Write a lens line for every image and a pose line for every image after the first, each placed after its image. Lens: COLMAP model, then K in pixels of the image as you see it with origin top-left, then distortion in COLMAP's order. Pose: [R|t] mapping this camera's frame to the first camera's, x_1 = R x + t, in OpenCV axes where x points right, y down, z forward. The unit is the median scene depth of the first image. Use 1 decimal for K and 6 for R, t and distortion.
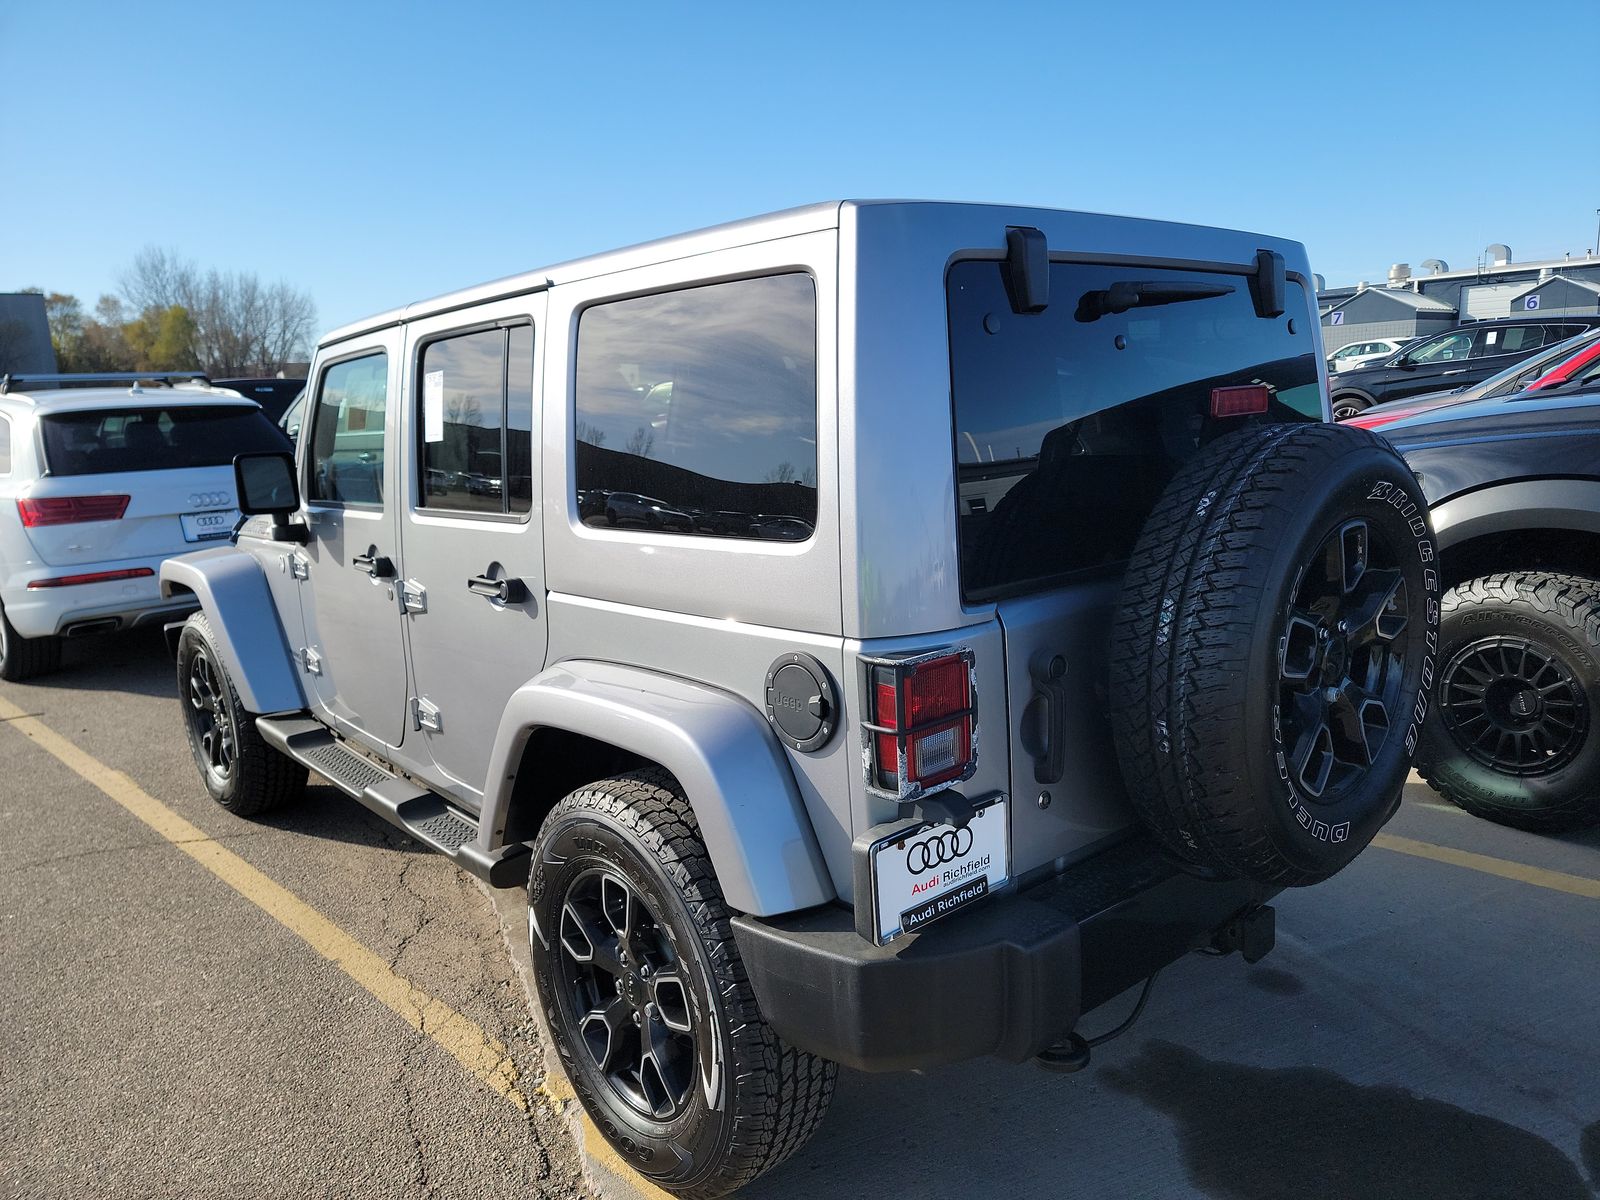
lens RADIAL K [[1129.7, 0, 801.9], [0, 1129.7, 595.8], [0, 0, 1]] dist [0.035514, -0.017421]
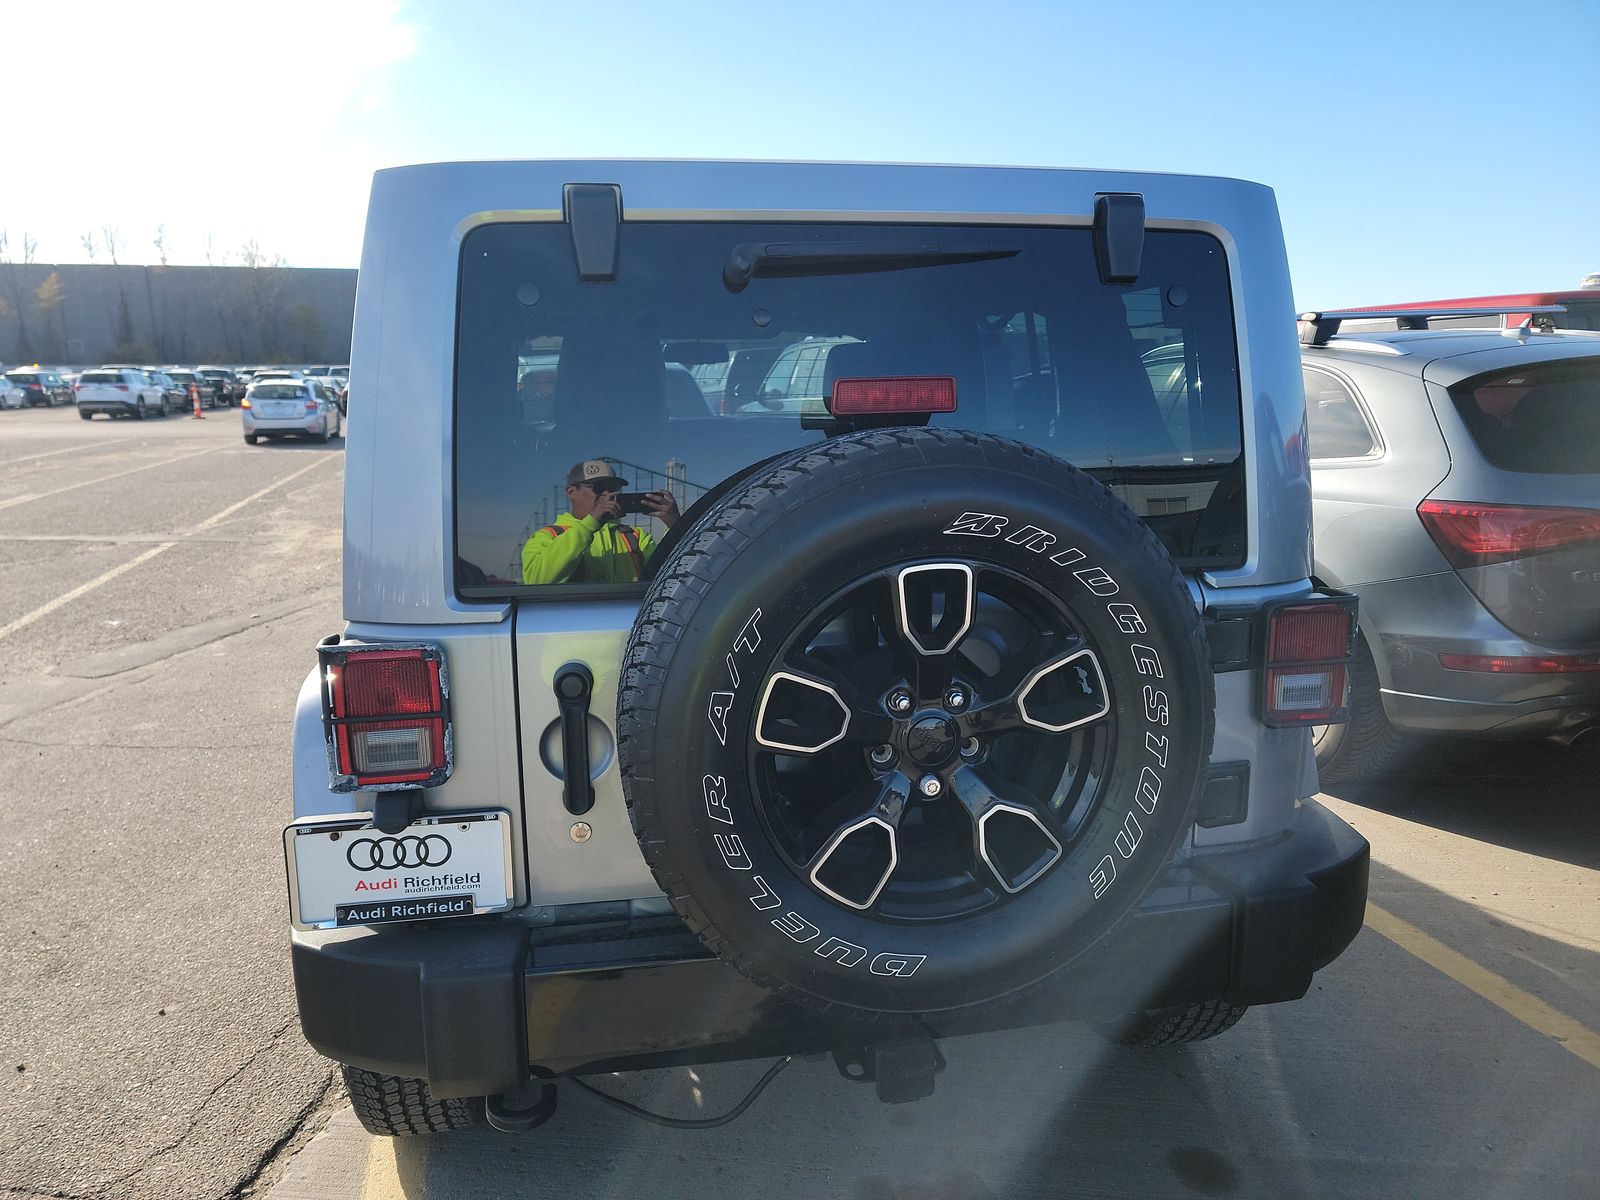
lens RADIAL K [[1129.7, 0, 800.4], [0, 1129.7, 602.2], [0, 0, 1]] dist [0.035514, -0.017421]
pose [[0.882266, 0.139463, -0.449619, 0.793520], [-0.132066, 0.990080, 0.047956, -0.070056], [0.451847, 0.017070, 0.891932, 0.295925]]
